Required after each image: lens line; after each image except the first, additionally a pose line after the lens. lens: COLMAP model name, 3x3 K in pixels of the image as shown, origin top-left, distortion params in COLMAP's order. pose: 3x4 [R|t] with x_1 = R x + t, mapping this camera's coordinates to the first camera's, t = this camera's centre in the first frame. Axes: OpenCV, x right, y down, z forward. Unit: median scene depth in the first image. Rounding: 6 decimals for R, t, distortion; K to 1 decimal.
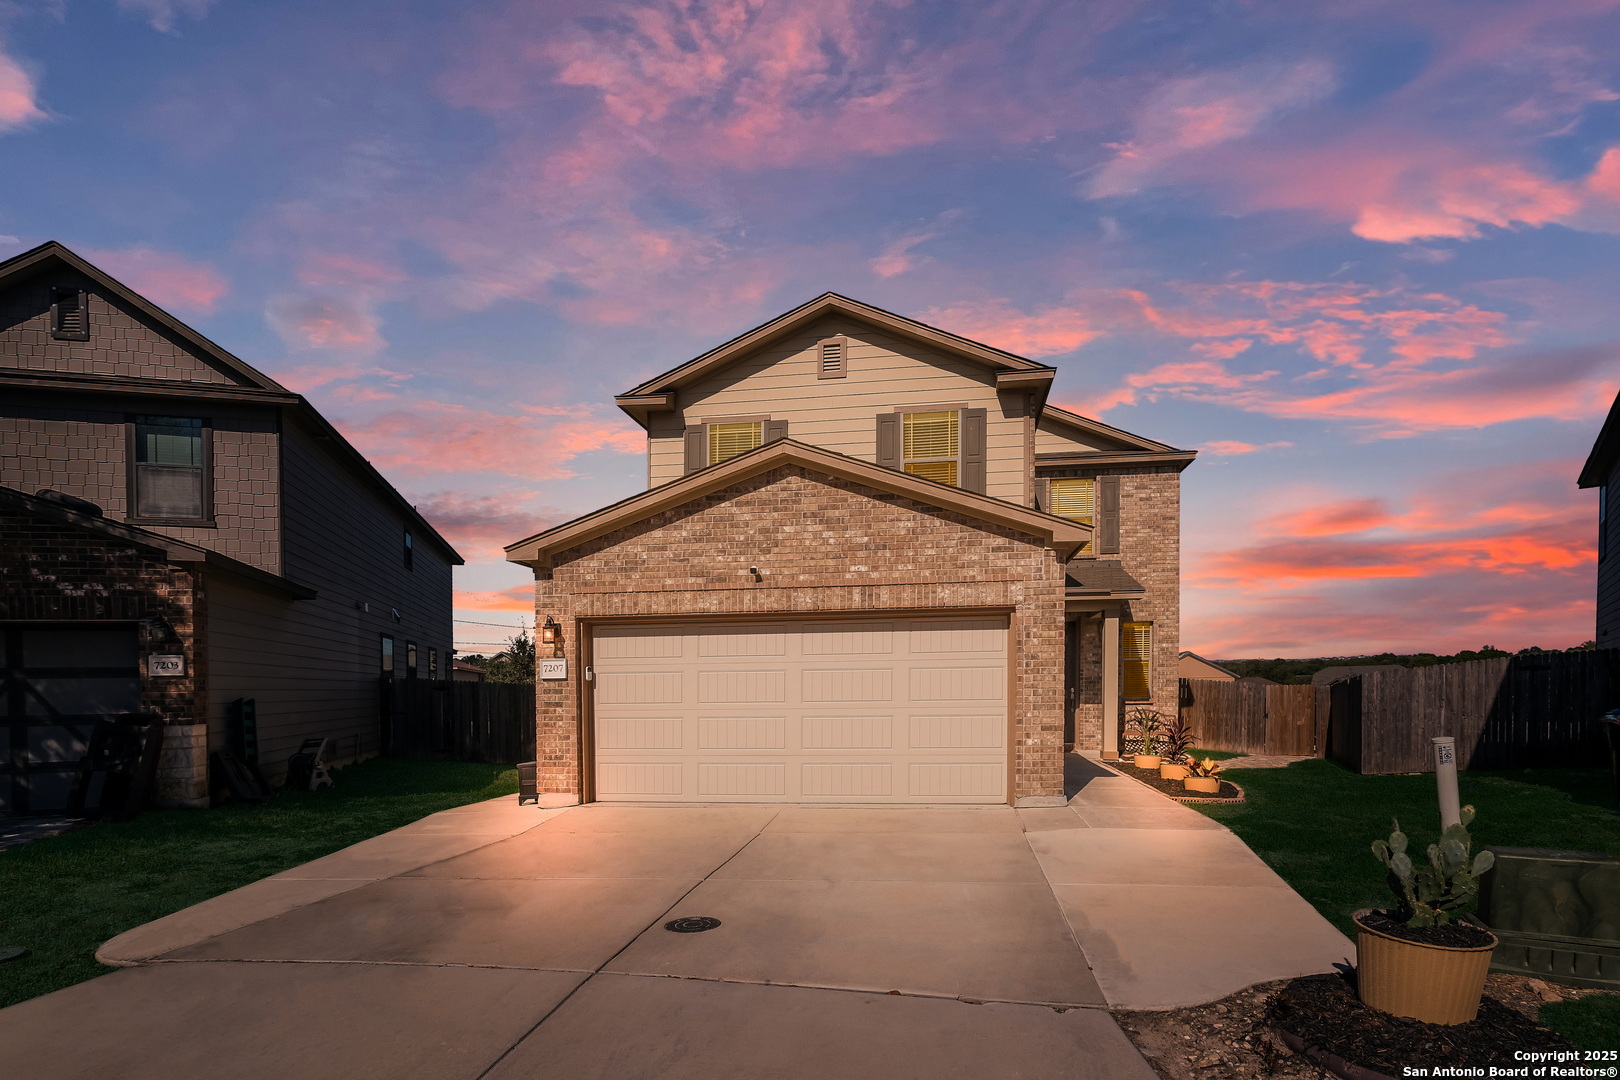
lens RADIAL K [[710.8, 0, 852.8], [0, 710.8, 578.5], [0, 0, 1]] dist [-0.008838, 0.000214]
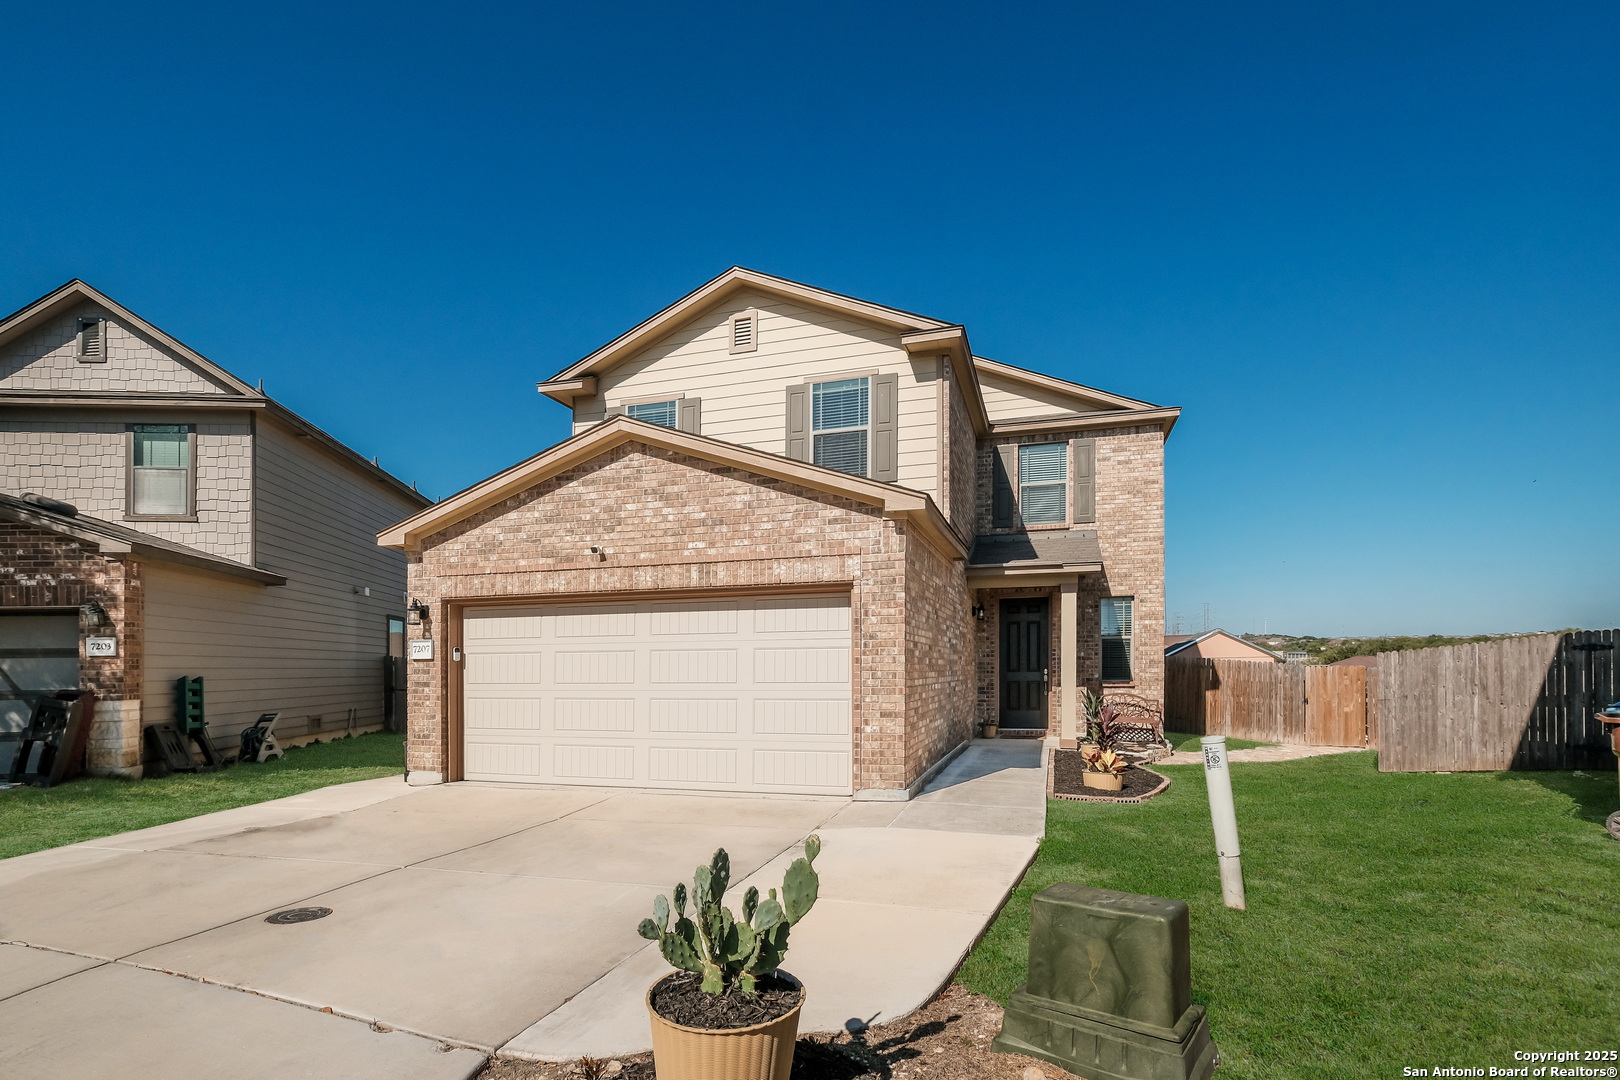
lens RADIAL K [[710.8, 0, 808.9], [0, 710.8, 542.9], [0, 0, 1]] dist [-0.008838, 0.000214]
pose [[0.987495, -0.023714, -0.155855, 0.236093], [0.020648, 0.999561, -0.021263, 0.004835], [0.156291, 0.017779, 0.987551, 0.055179]]
